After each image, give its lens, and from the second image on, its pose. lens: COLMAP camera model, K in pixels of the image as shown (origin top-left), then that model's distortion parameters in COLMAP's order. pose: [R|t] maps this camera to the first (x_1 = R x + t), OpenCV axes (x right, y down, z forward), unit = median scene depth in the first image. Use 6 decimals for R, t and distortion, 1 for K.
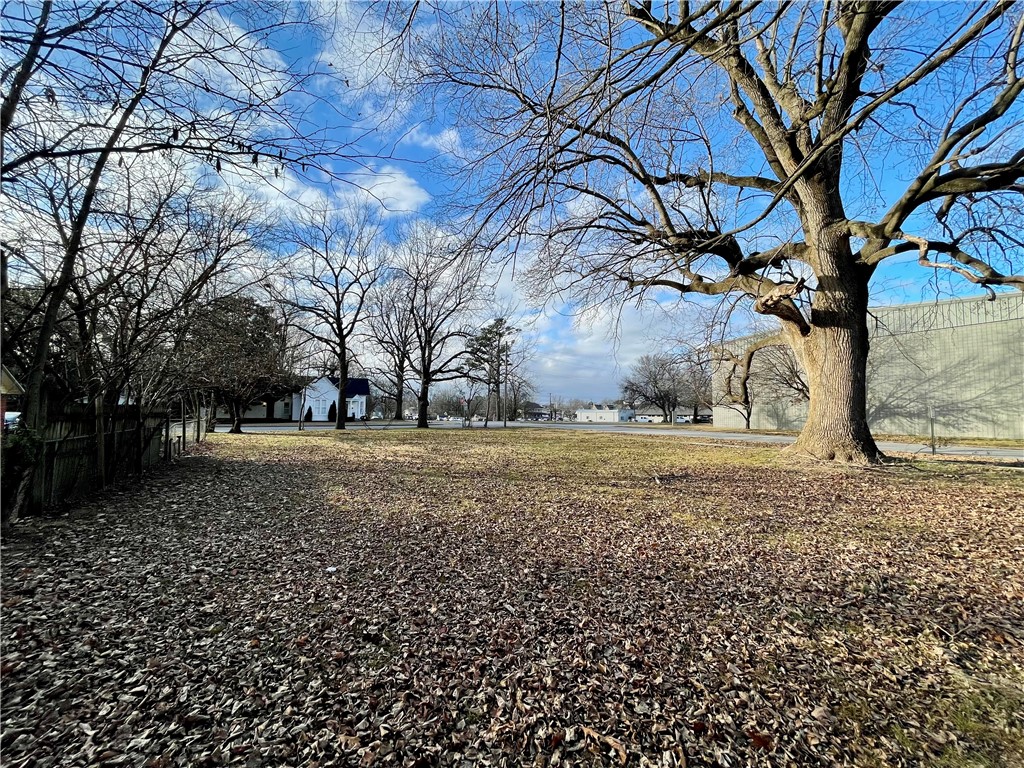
lens RADIAL K [[409.4, 0, 510.3], [0, 409.4, 384.7], [0, 0, 1]] dist [0.001894, 0.000080]
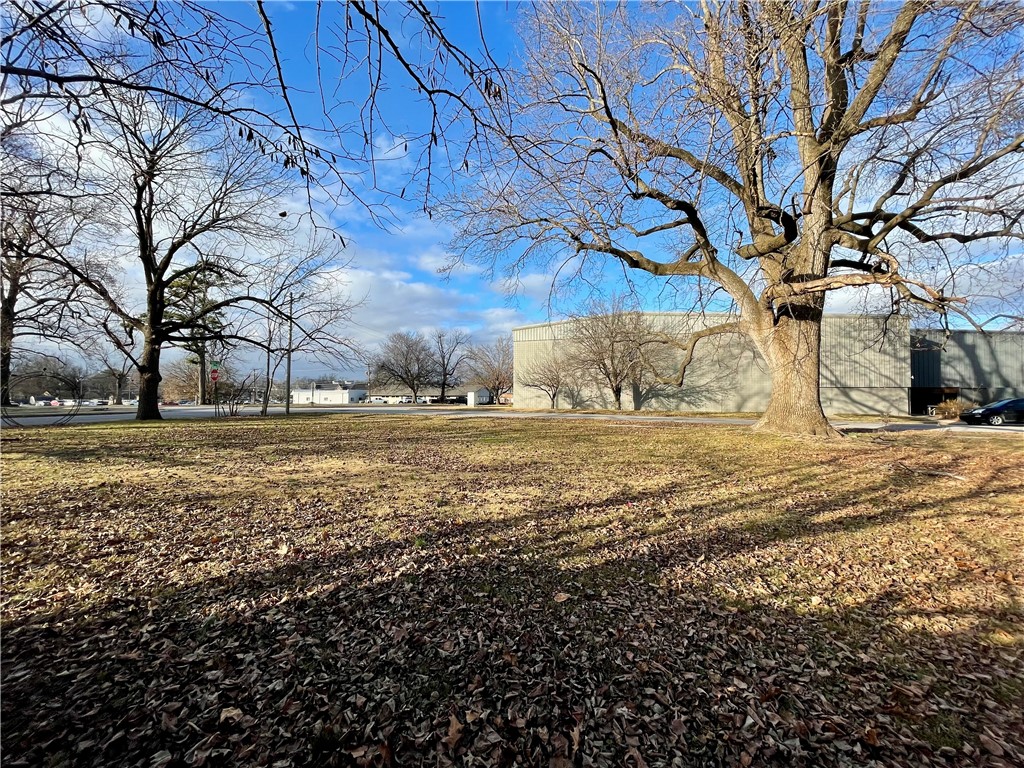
lens RADIAL K [[409.4, 0, 512.7], [0, 409.4, 386.2], [0, 0, 1]] dist [0.001894, 0.000080]
pose [[0.763783, 0.013864, 0.645324, -0.269573], [-0.046503, 0.998353, 0.033592, 0.019961], [-0.643796, -0.055667, 0.763170, 0.298116]]
